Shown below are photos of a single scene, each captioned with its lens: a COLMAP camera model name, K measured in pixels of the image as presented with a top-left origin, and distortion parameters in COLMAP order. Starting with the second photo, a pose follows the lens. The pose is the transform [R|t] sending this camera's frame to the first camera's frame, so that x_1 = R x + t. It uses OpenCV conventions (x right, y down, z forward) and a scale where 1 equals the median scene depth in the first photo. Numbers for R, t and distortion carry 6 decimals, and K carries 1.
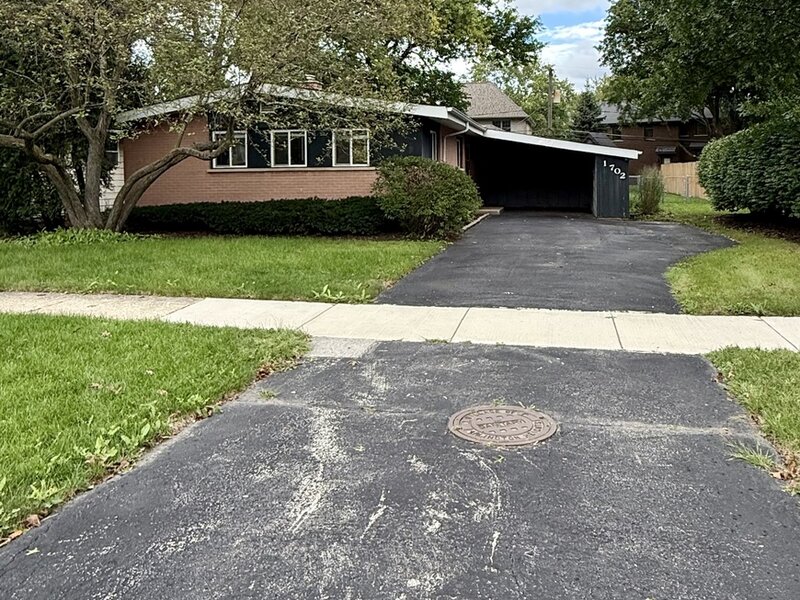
lens RADIAL K [[1405.4, 0, 400.0], [0, 1405.4, 299.8], [0, 0, 1]] dist [-0.016011, 0.000000]
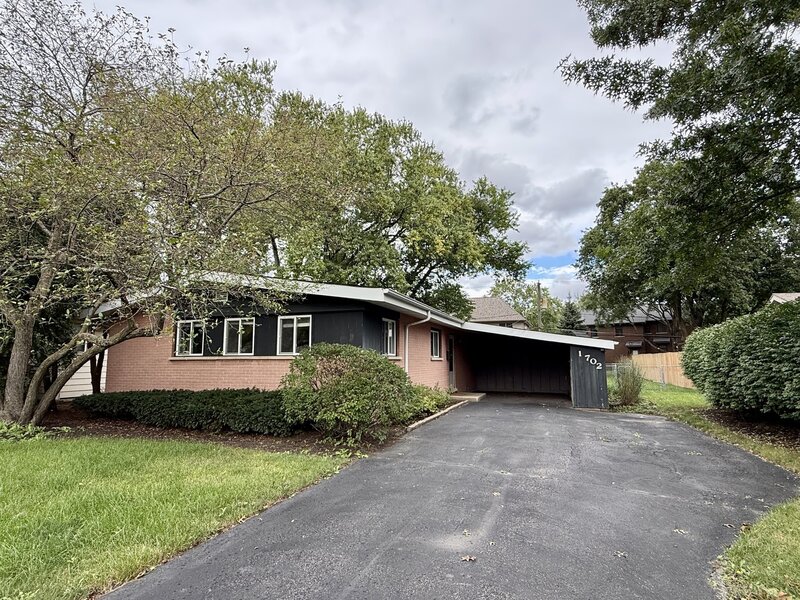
lens RADIAL K [[498.4, 0, 401.1], [0, 498.4, 300.2], [0, 0, 1]] dist [-0.006133, -0.001379]
pose [[0.974830, -0.019134, -0.222129, 0.098945], [-0.026410, 0.979386, -0.200265, -0.058457], [0.221382, 0.201091, 0.954229, 0.610694]]
